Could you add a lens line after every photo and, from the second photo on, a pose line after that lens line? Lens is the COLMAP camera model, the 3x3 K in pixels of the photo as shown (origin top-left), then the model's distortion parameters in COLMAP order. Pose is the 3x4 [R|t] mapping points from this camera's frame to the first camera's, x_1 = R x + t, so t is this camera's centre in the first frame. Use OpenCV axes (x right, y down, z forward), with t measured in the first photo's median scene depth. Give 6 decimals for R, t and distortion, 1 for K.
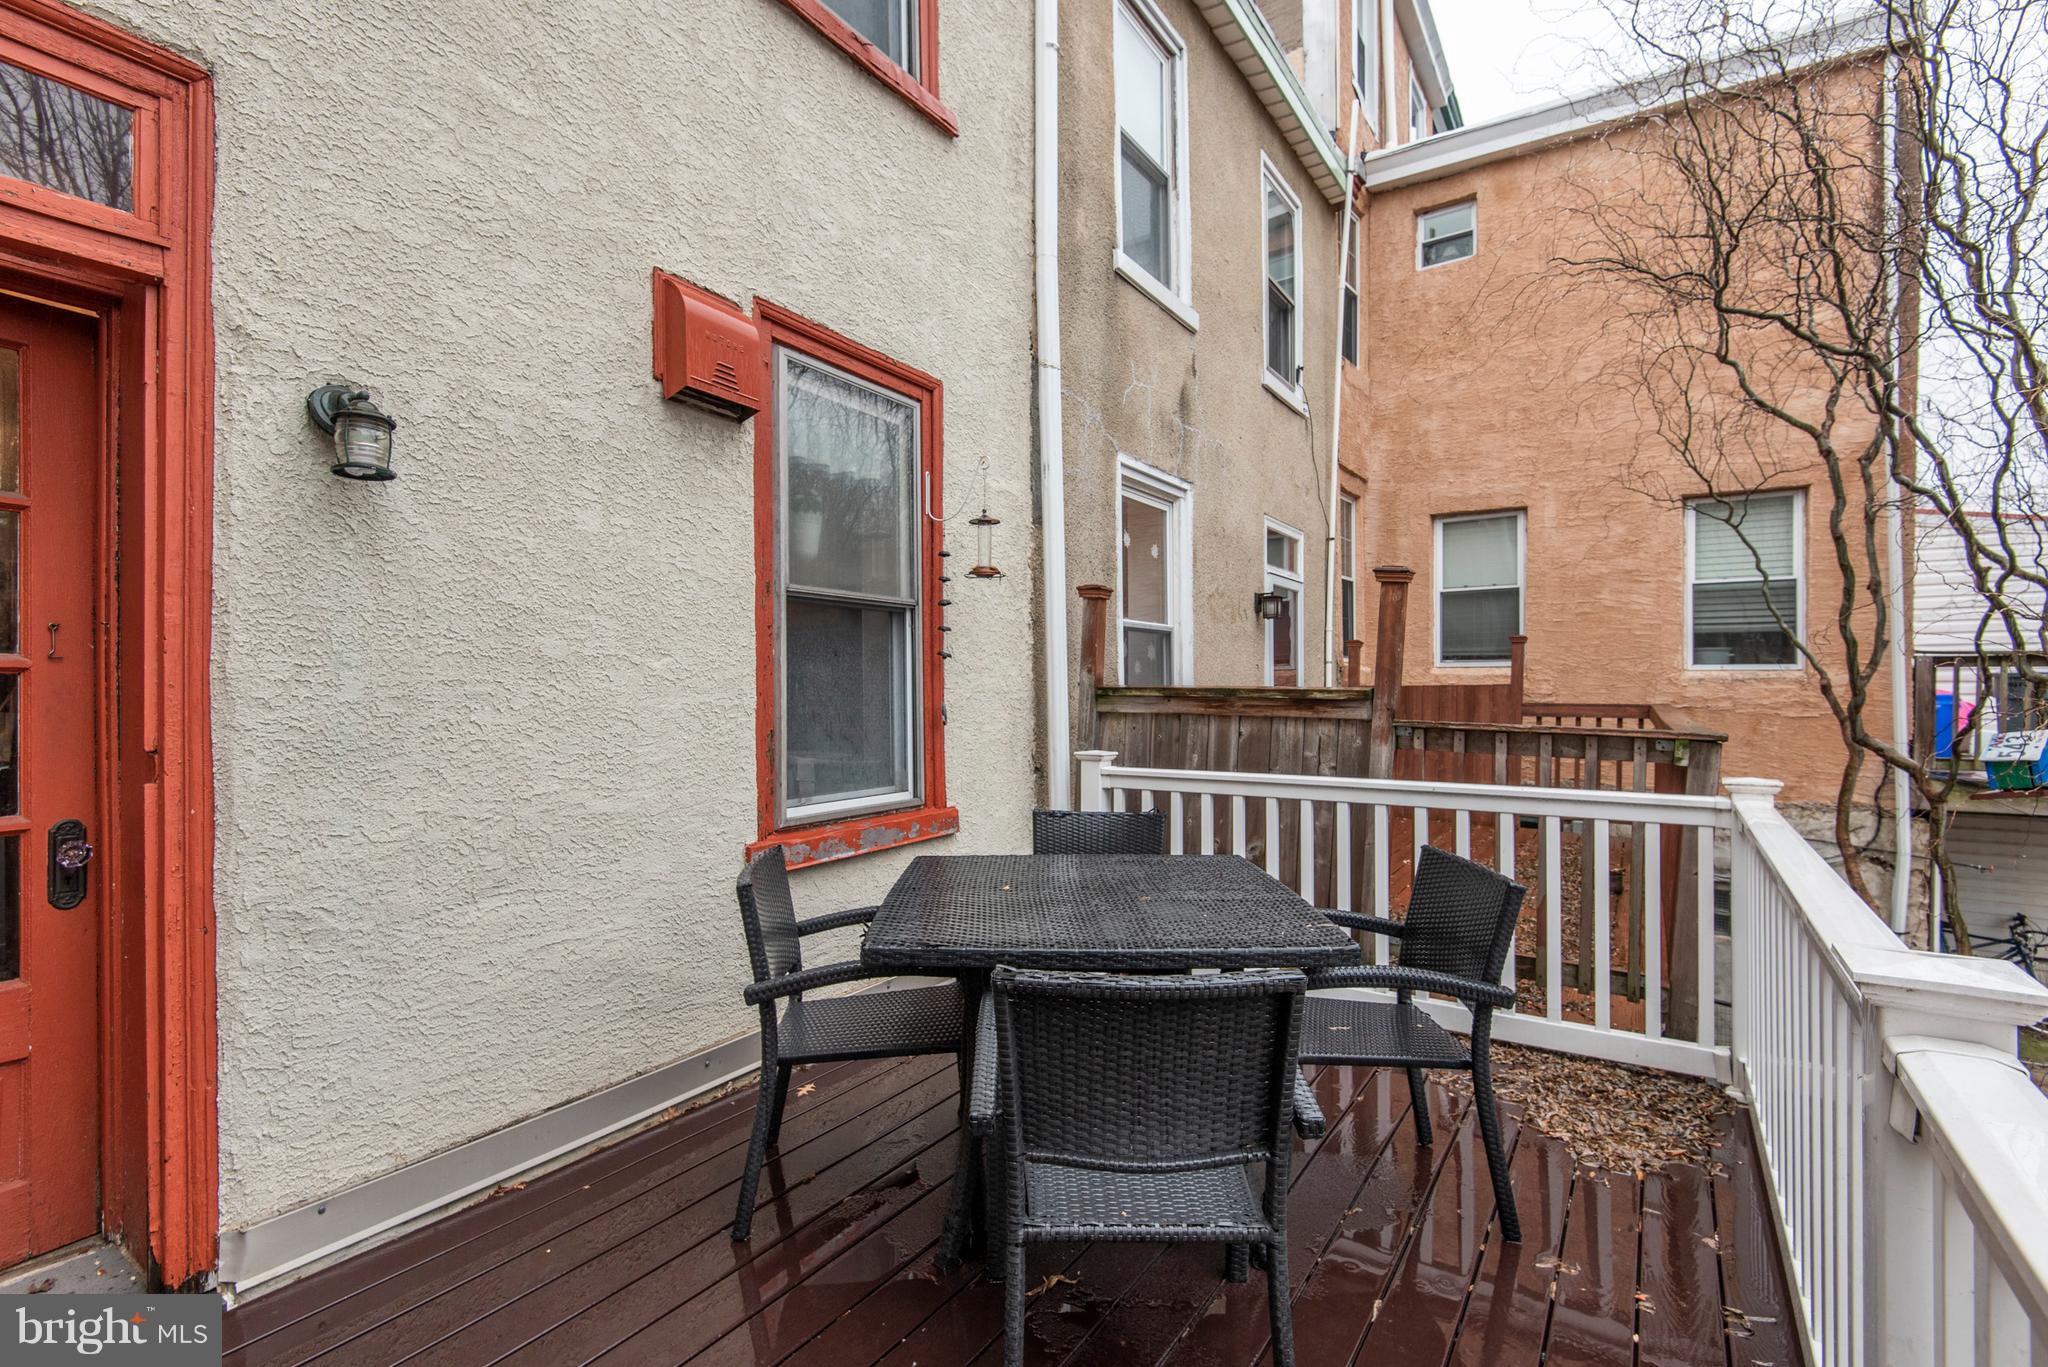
lens RADIAL K [[927.4, 0, 1025.6], [0, 927.4, 684.3], [0, 0, 1]] dist [0.030147, -0.018381]
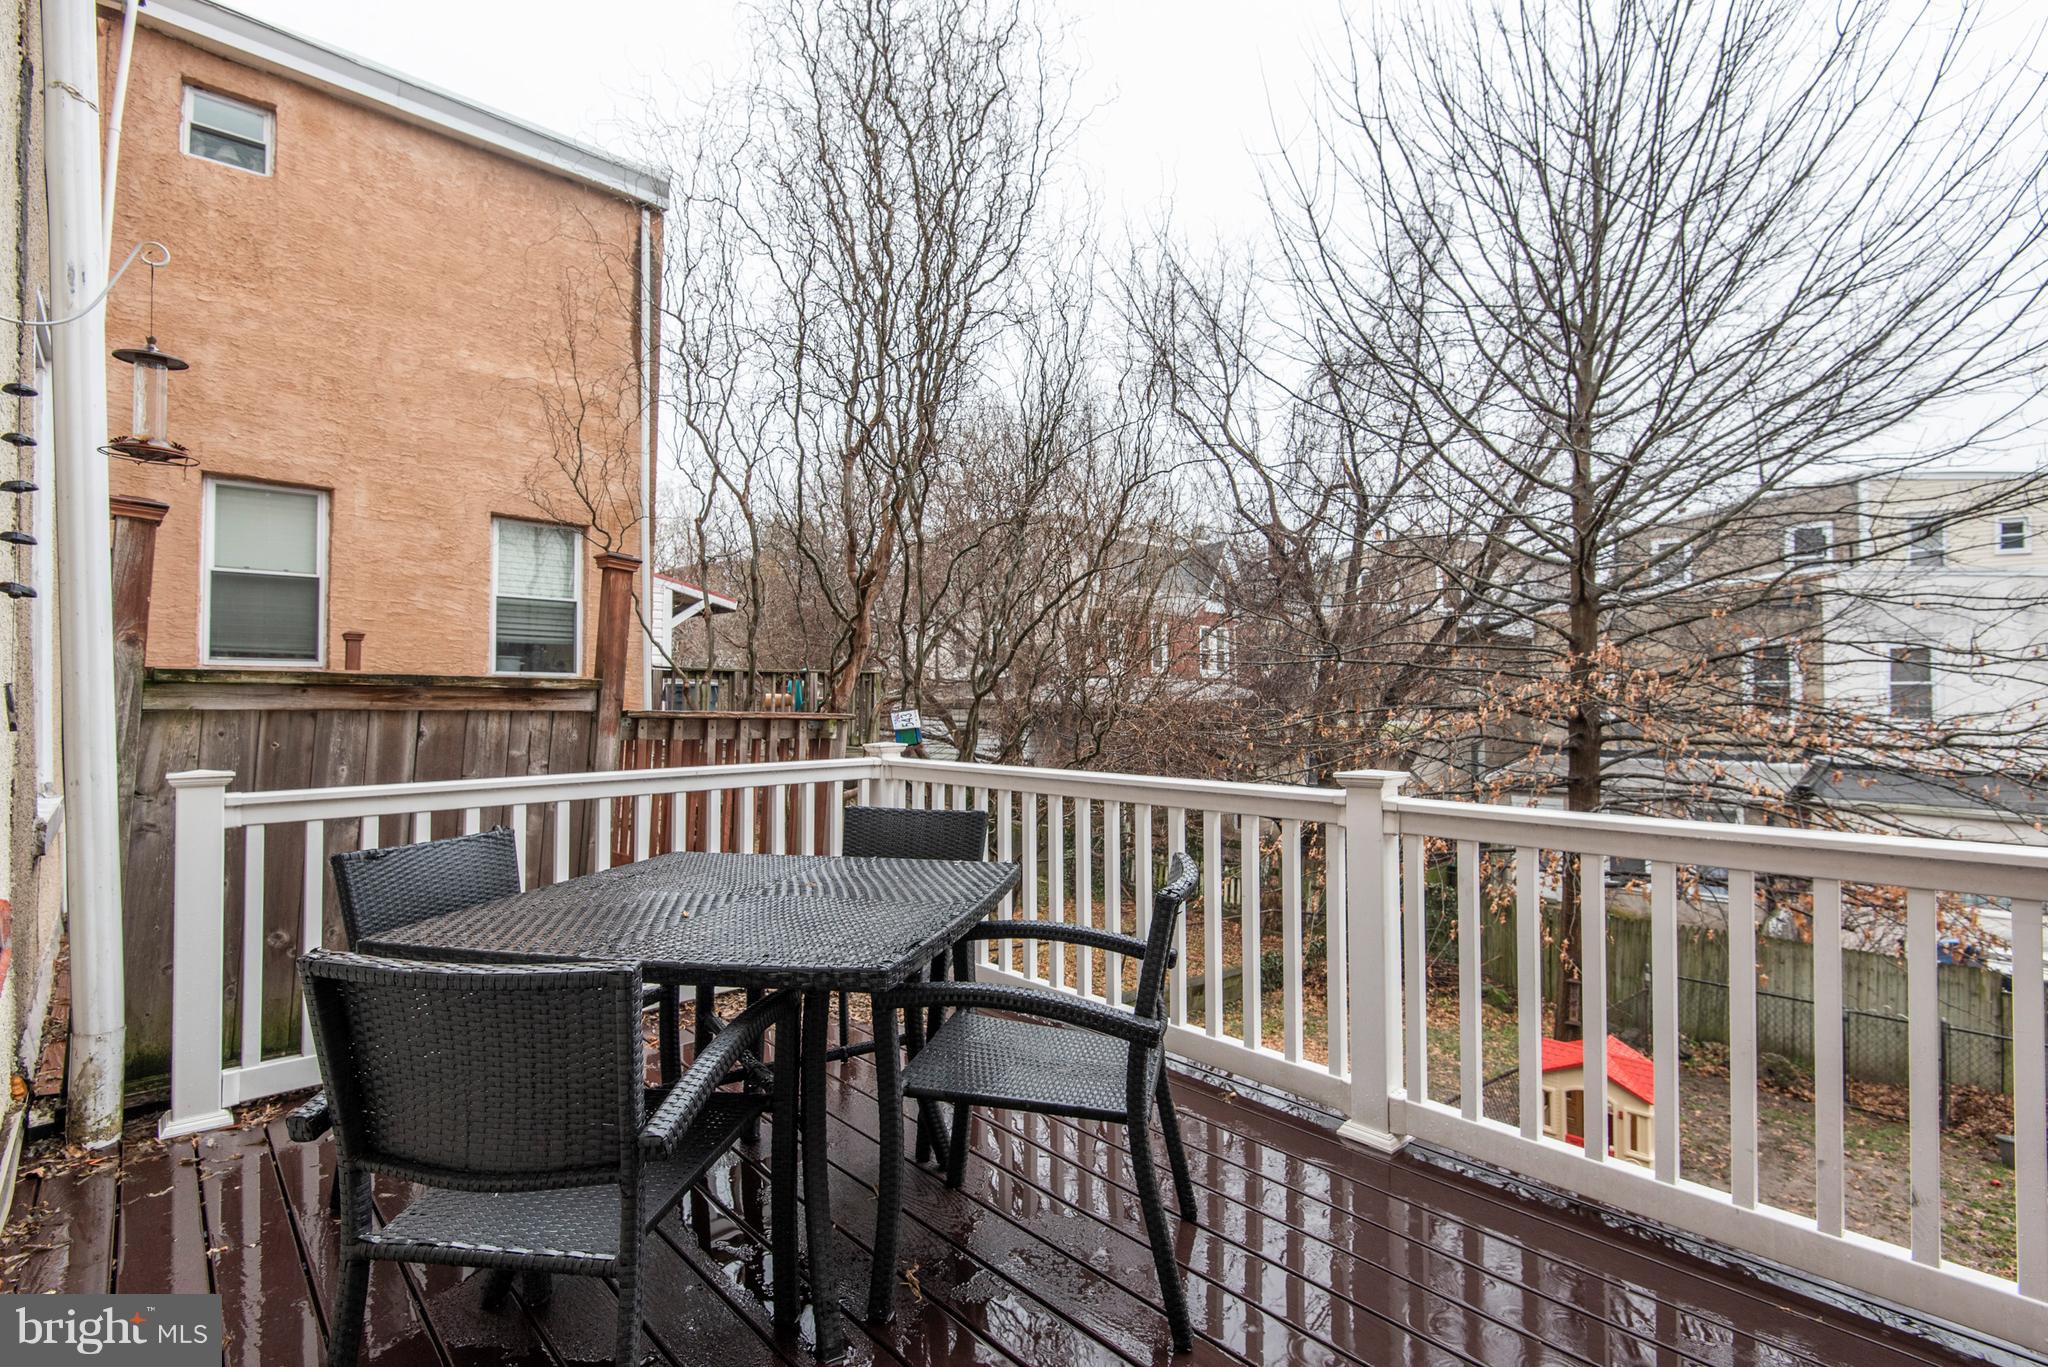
lens RADIAL K [[927.4, 0, 1039.2], [0, 927.4, 689.6], [0, 0, 1]] dist [0.030147, -0.018381]
pose [[0.201003, 0.011447, 0.979524, -0.414176], [-0.001263, 0.999934, -0.011427, 0.023270], [-0.979590, 0.001060, 0.201004, 0.315508]]
